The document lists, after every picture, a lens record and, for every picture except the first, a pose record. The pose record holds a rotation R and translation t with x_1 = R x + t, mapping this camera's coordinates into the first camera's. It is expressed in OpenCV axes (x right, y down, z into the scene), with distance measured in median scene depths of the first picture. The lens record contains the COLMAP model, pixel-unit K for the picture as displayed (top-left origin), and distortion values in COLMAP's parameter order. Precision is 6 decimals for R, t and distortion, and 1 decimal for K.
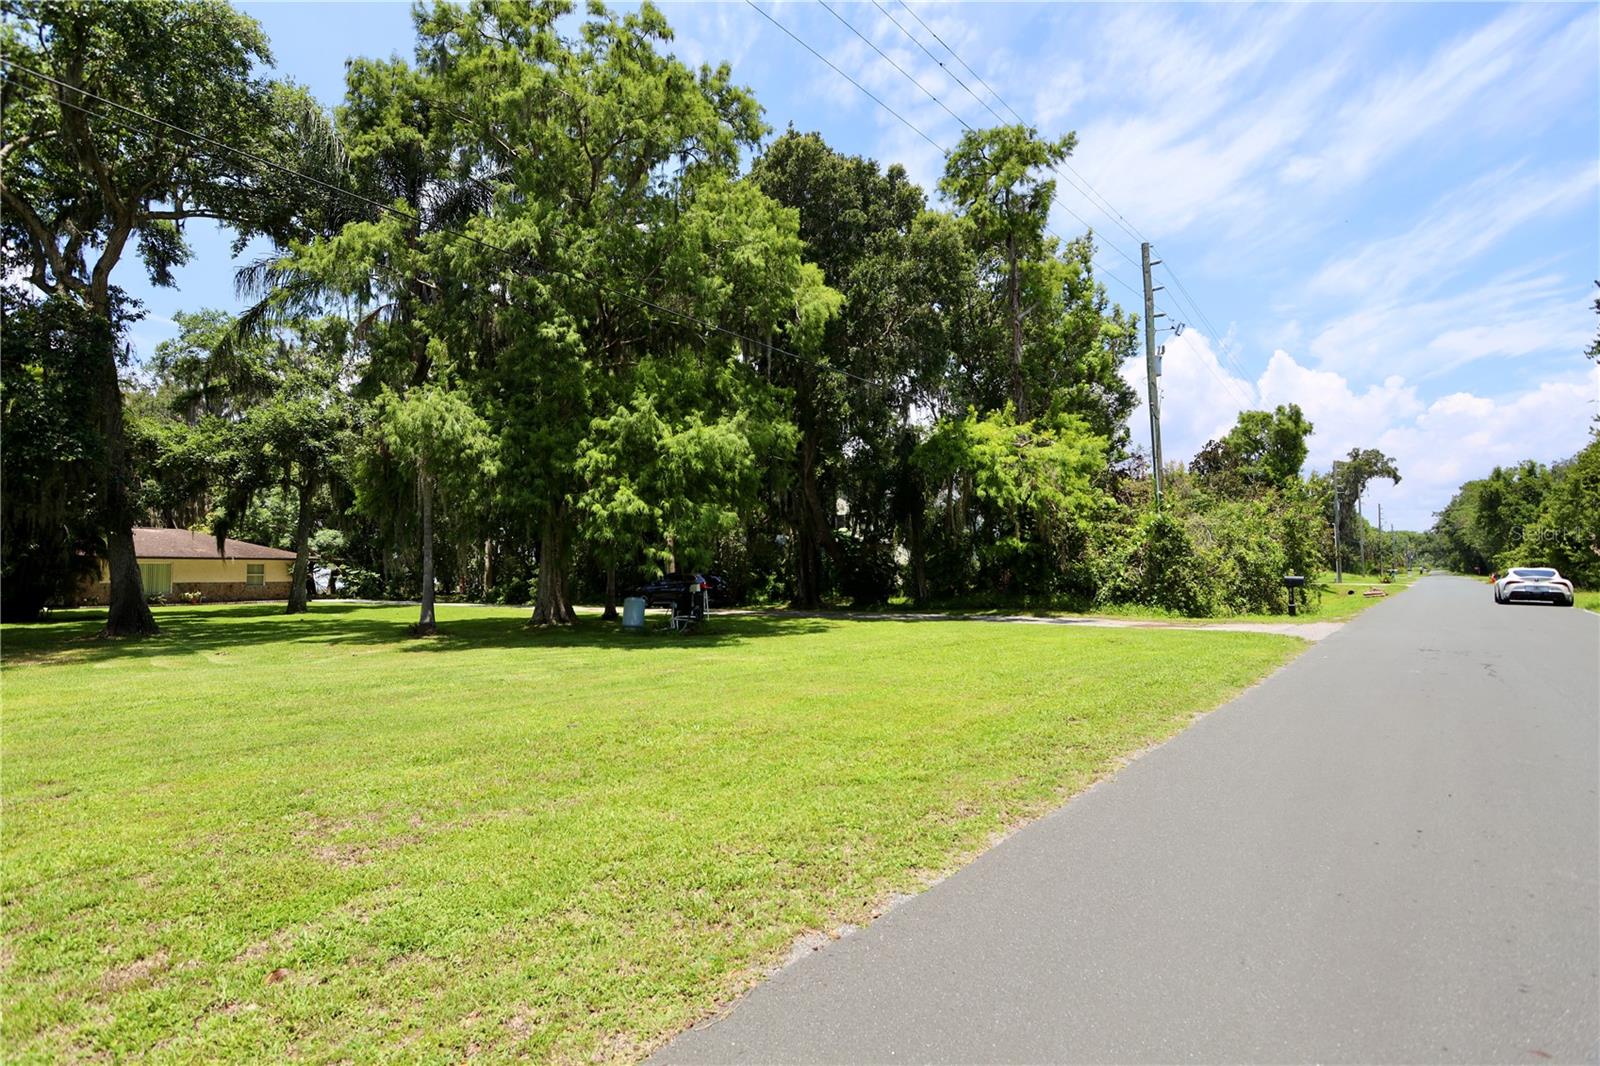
lens RADIAL K [[748.2, 0, 785.7], [0, 748.2, 497.0], [0, 0, 1]] dist [-0.034503, 0.000073]
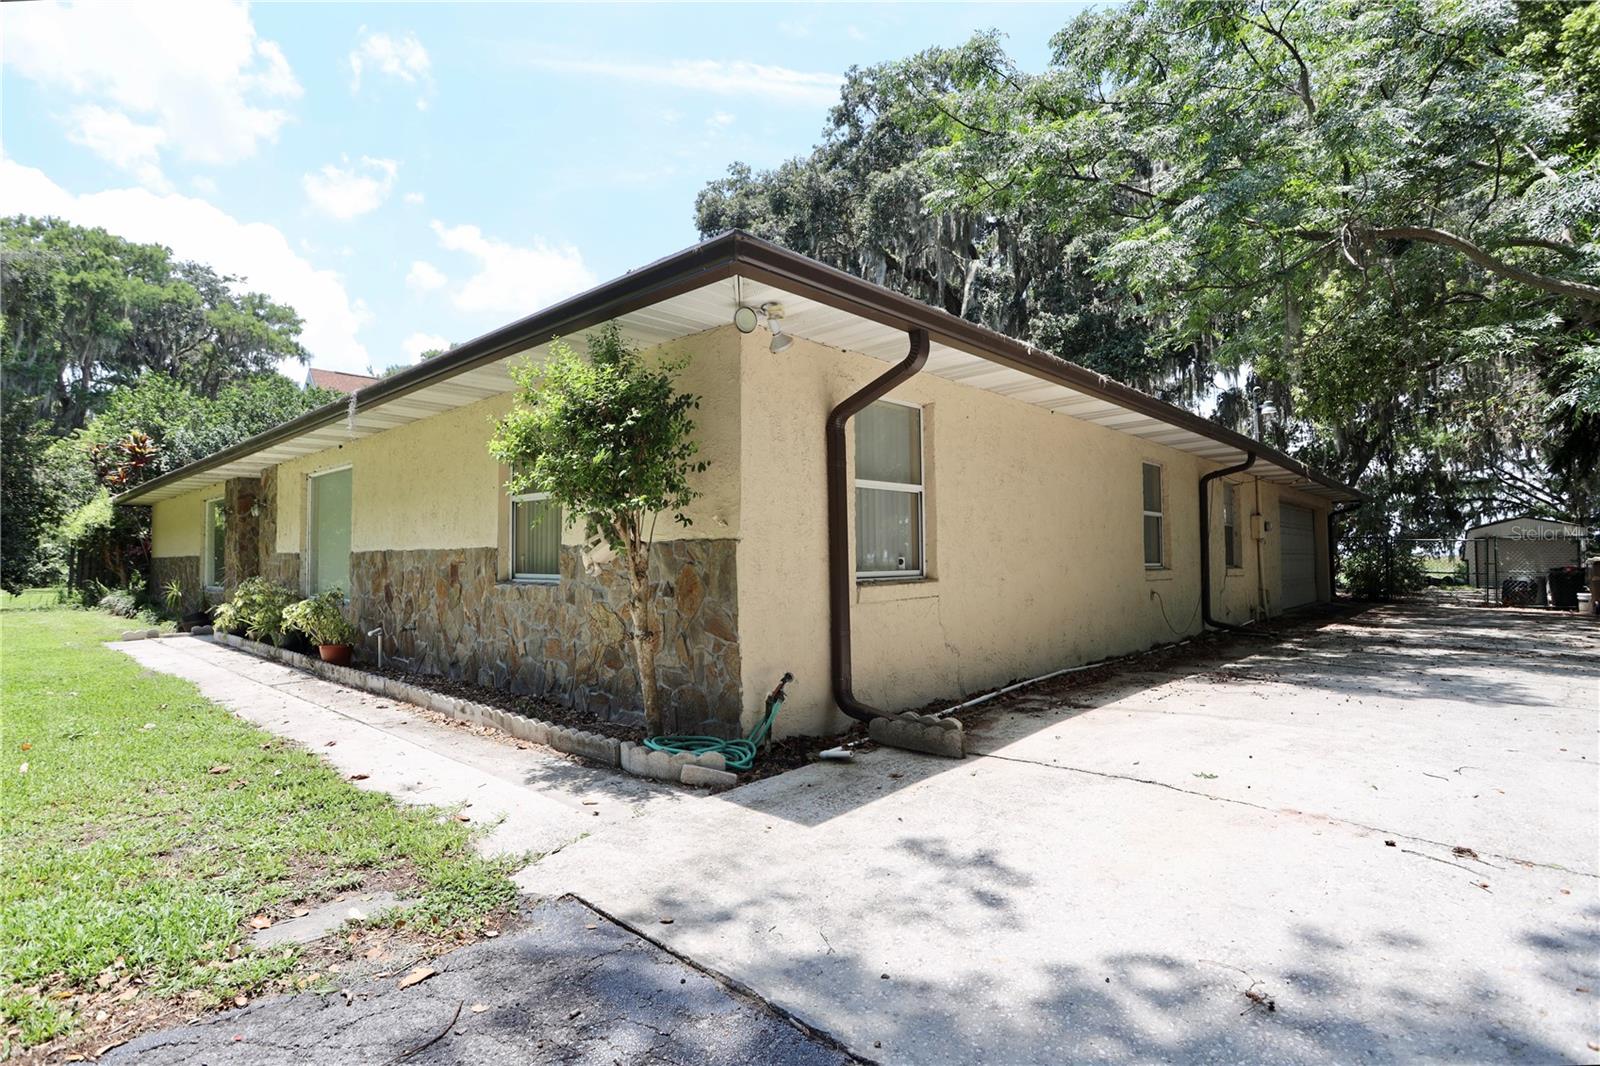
lens RADIAL K [[810.7, 0, 780.9], [0, 810.7, 513.0], [0, 0, 1]] dist [-0.077830, 0.031910]
pose [[-0.199161, -0.036127, -0.979301, -0.635032], [0.117849, 0.991185, -0.060532, 0.135006], [0.972855, -0.127466, -0.193148, 1.171120]]
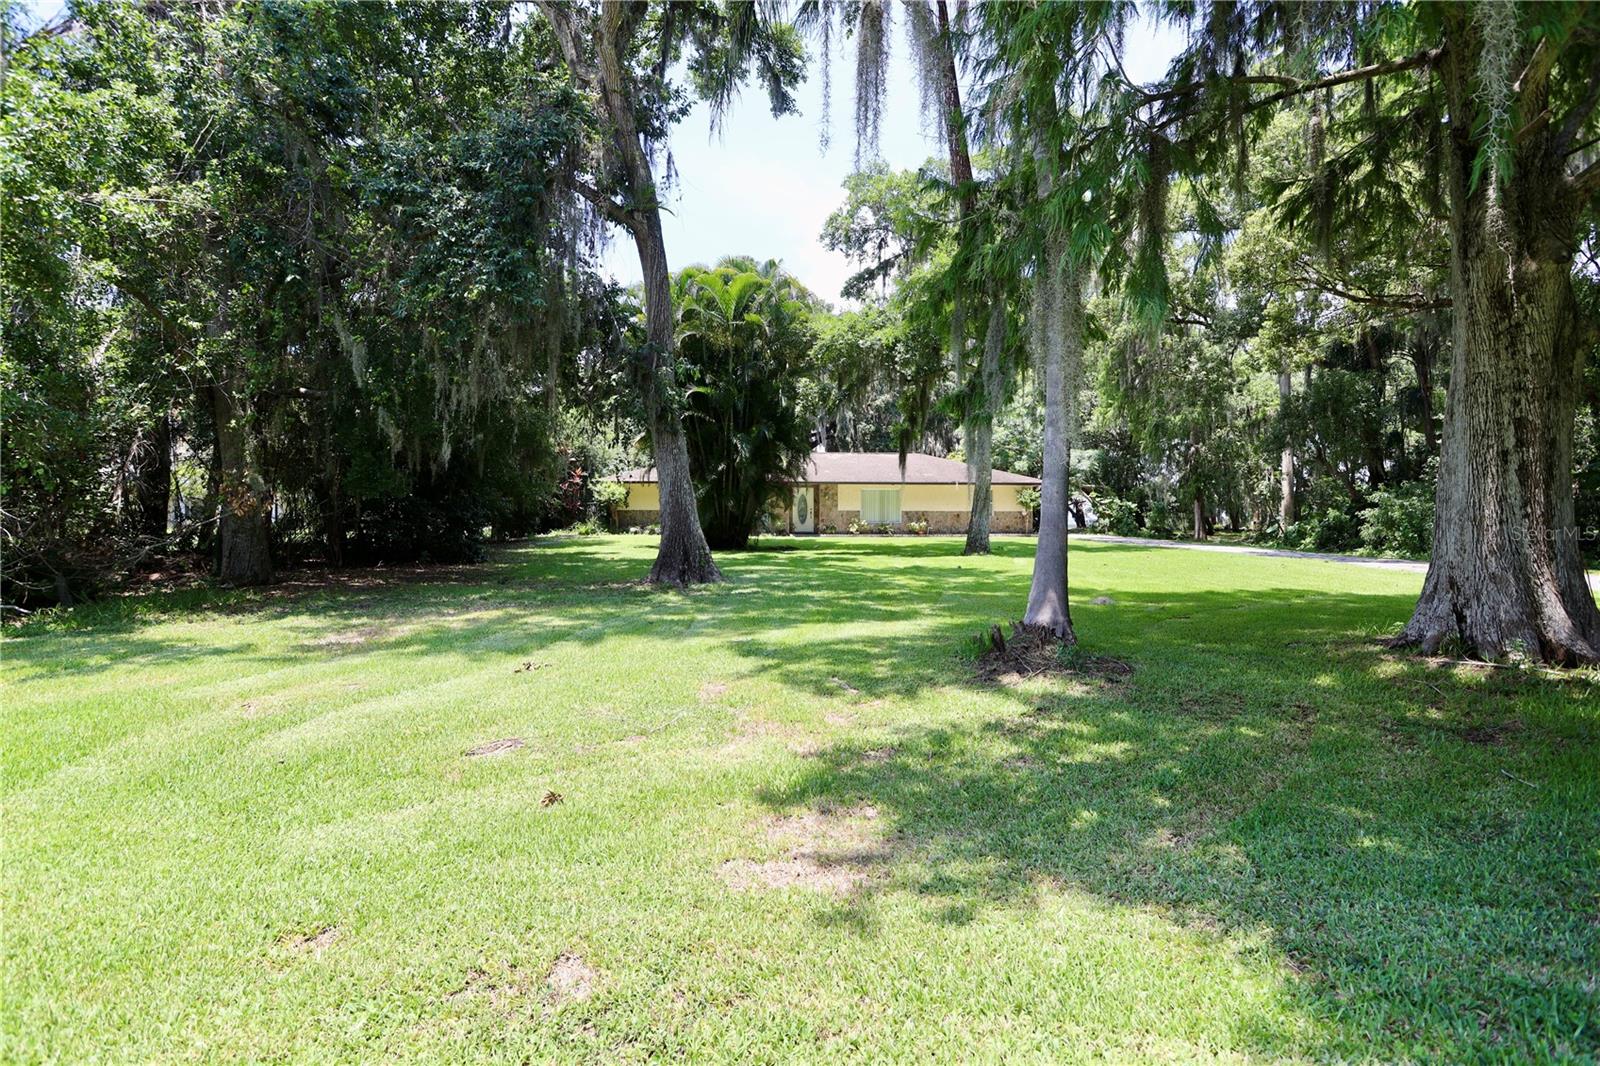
lens RADIAL K [[776.4, 0, 793.0], [0, 776.4, 525.2], [0, 0, 1]] dist [-0.073468, 0.032485]
pose [[0.571069, 0.025910, -0.820493, -0.132390], [0.076182, 0.993516, 0.084398, 0.043917], [0.817360, -0.110704, 0.565392, 0.349624]]
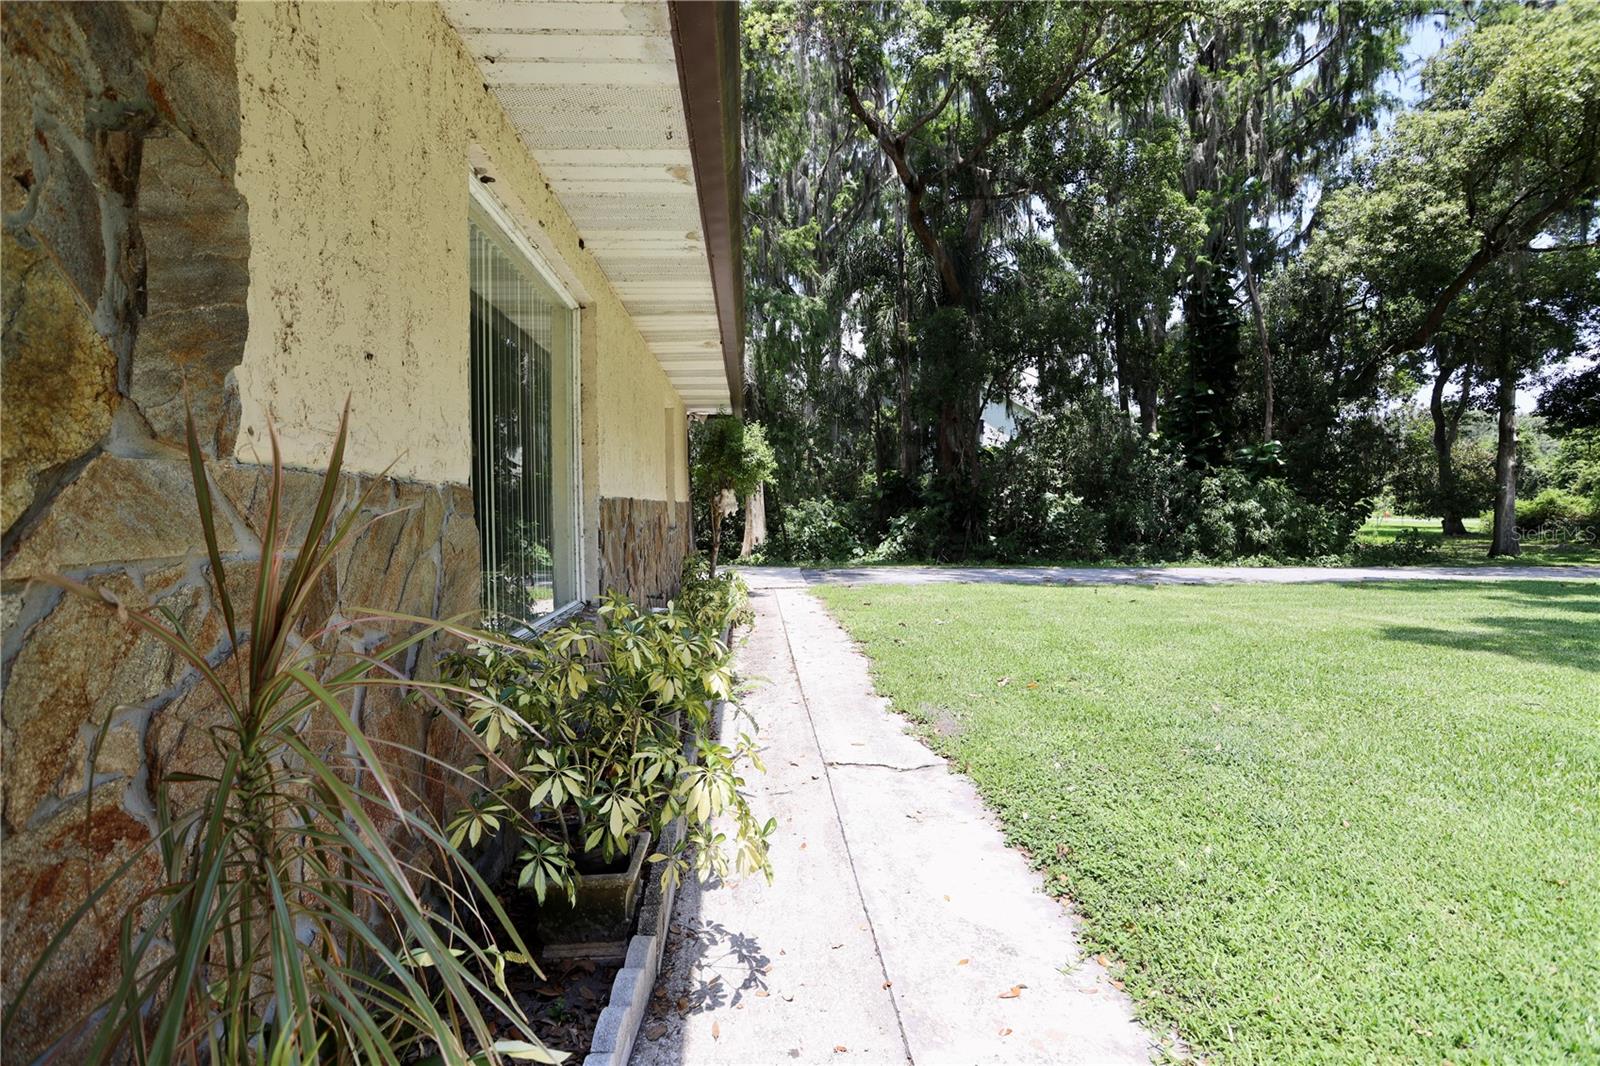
lens RADIAL K [[776.4, 0, 793.0], [0, 776.4, 525.2], [0, 0, 1]] dist [-0.073468, 0.032485]
pose [[0.818215, -0.003021, 0.574905, -0.880534], [-0.068691, 0.992309, 0.102977, 0.108088], [-0.570794, -0.123749, 0.811714, 0.895676]]
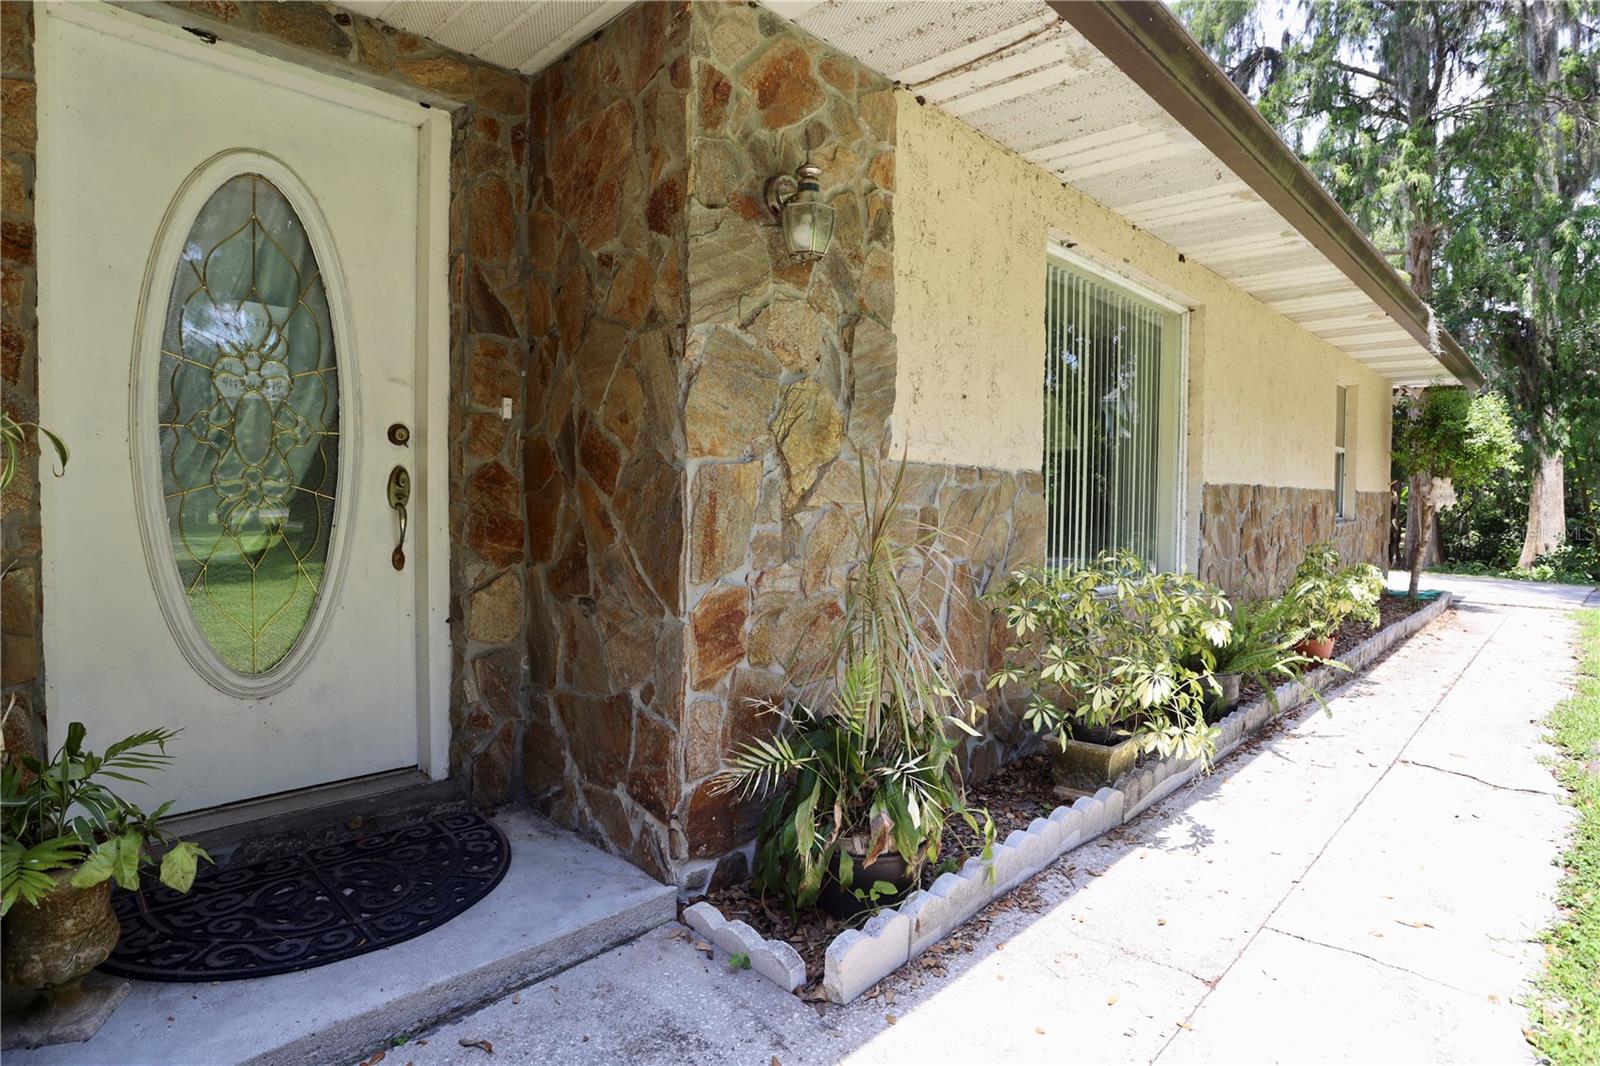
lens RADIAL K [[848.0, 0, 791.7], [0, 848.0, 524.6], [0, 0, 1]] dist [-0.081845, 0.045852]
pose [[0.974926, 0.039727, -0.218952, -0.873490], [-0.006929, 0.988877, 0.148575, 0.104944], [0.222419, -0.143332, 0.964358, 0.861281]]
